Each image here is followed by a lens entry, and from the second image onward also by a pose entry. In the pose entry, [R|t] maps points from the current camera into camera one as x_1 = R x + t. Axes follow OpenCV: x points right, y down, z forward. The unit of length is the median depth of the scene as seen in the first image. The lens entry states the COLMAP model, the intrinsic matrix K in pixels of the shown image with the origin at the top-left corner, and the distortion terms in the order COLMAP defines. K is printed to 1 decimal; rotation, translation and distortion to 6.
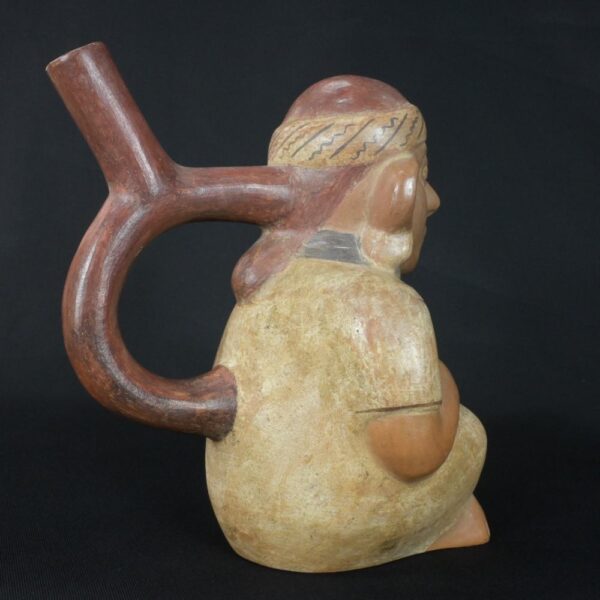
lens RADIAL K [[690.4, 0, 296.8], [0, 690.4, 299.7], [0, 0, 1]] dist [-0.025133, 0.000000]
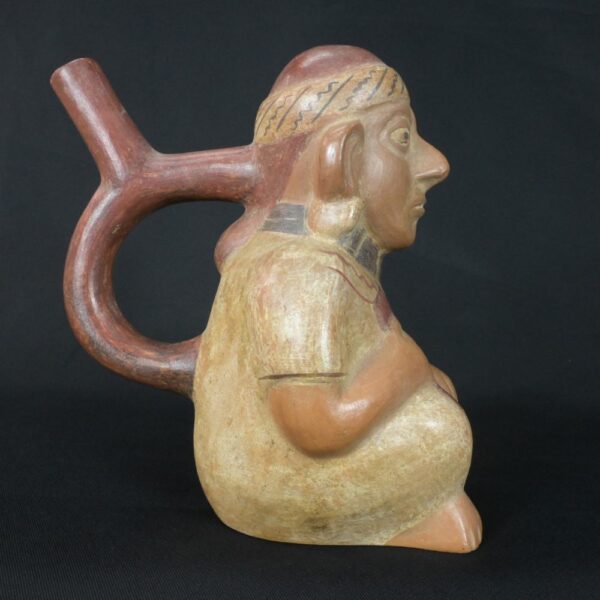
lens RADIAL K [[690.4, 0, 299.2], [0, 690.4, 301.7], [0, 0, 1]] dist [-0.025133, 0.000000]
pose [[0.843884, 0.015190, -0.536310, 0.649915], [-0.020641, 0.999778, -0.004161, 0.051102], [0.536128, 0.014581, 0.844011, 0.169992]]
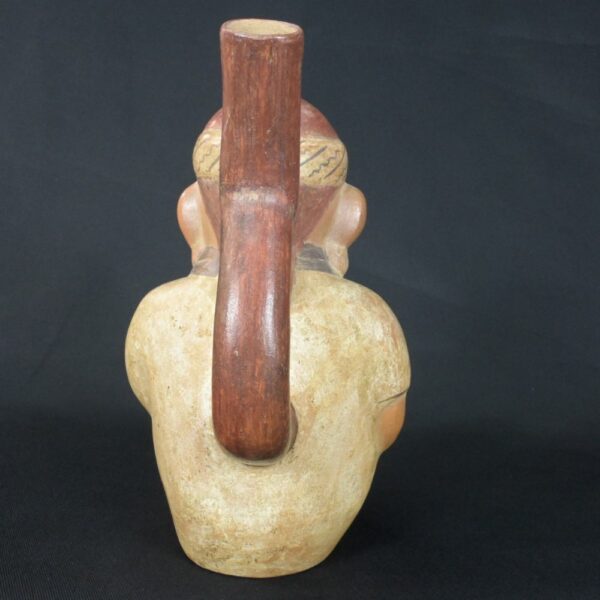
lens RADIAL K [[690.4, 0, 300.2], [0, 690.4, 296.5], [0, 0, 1]] dist [-0.025133, 0.000000]
pose [[0.456694, -0.050335, 0.888199, -0.977187], [0.017447, 0.998713, 0.047627, -0.074362], [-0.889453, -0.006255, 0.456985, 0.558291]]
